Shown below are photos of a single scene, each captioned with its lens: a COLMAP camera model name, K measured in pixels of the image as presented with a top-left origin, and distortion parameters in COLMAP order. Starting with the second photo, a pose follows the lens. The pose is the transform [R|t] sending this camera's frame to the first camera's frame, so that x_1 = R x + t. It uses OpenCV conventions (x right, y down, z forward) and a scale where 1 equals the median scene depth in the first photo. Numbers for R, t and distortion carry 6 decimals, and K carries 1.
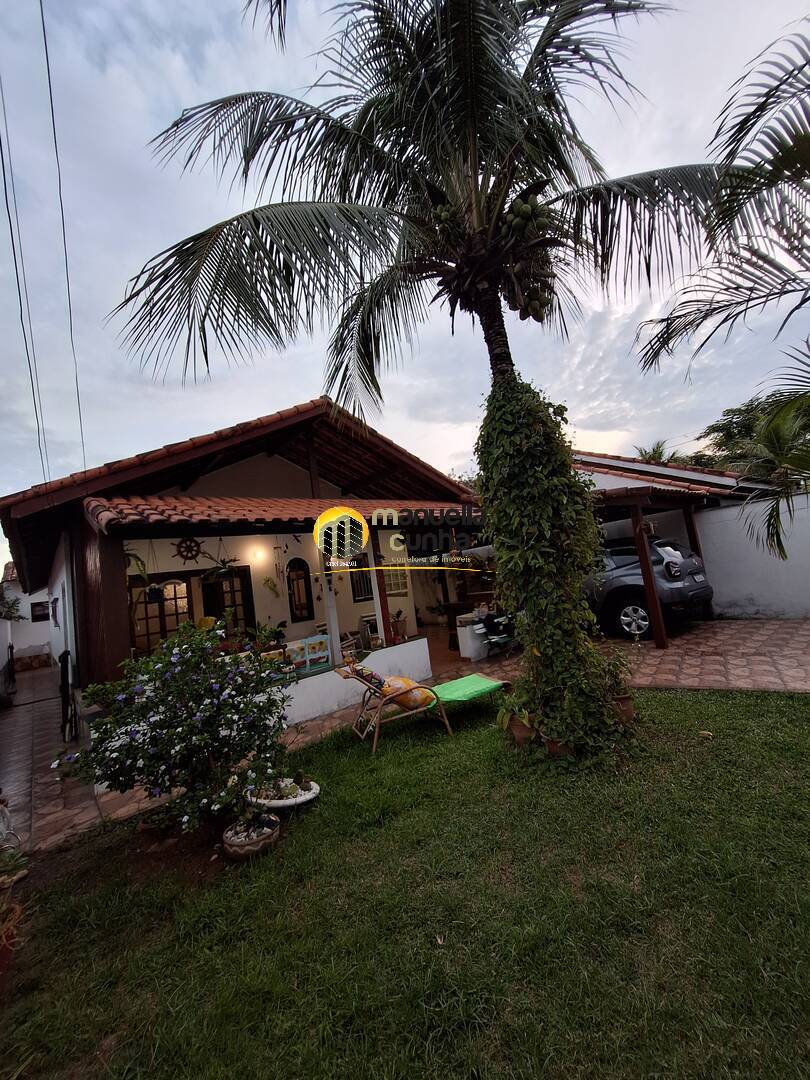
lens RADIAL K [[430.8, 0, 401.6], [0, 430.8, 539.0], [0, 0, 1]] dist [-0.009411, 0.003439]
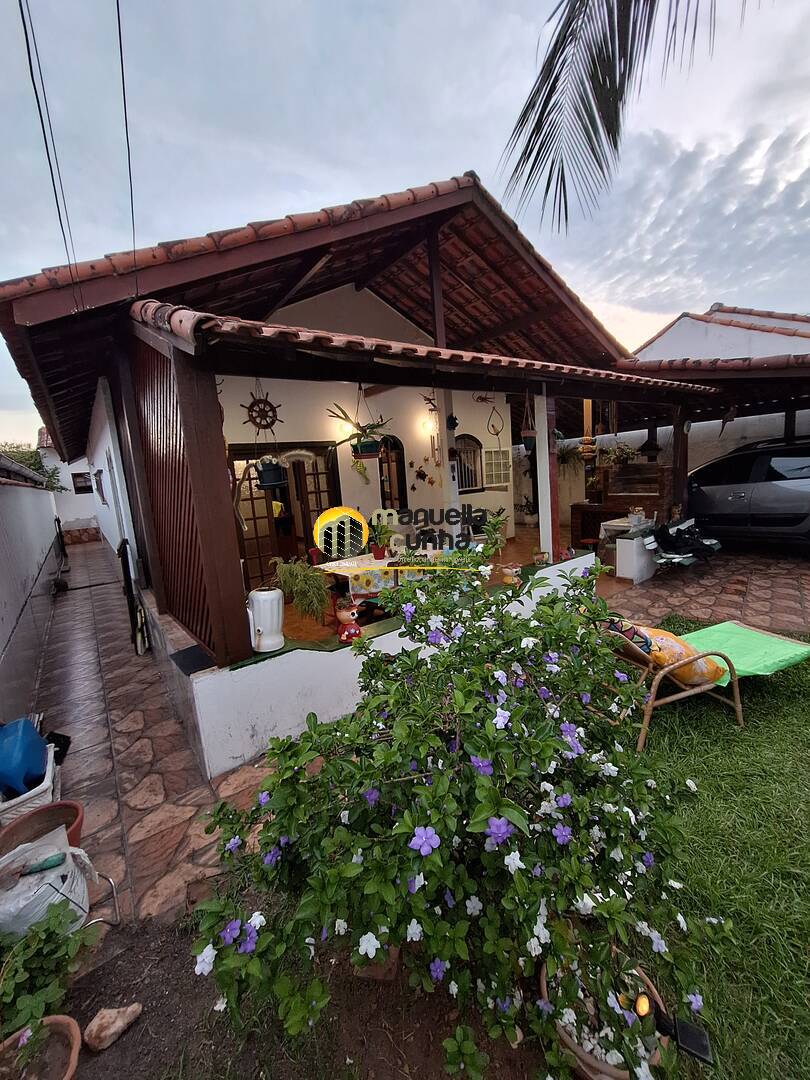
lens RADIAL K [[430.8, 0, 402.4], [0, 430.8, 539.5], [0, 0, 1]] dist [-0.009411, 0.003439]
pose [[0.996762, 0.064785, -0.047621, -0.199247], [-0.050534, 0.965443, 0.255666, 0.030200], [0.062538, -0.252432, 0.965592, 0.230943]]
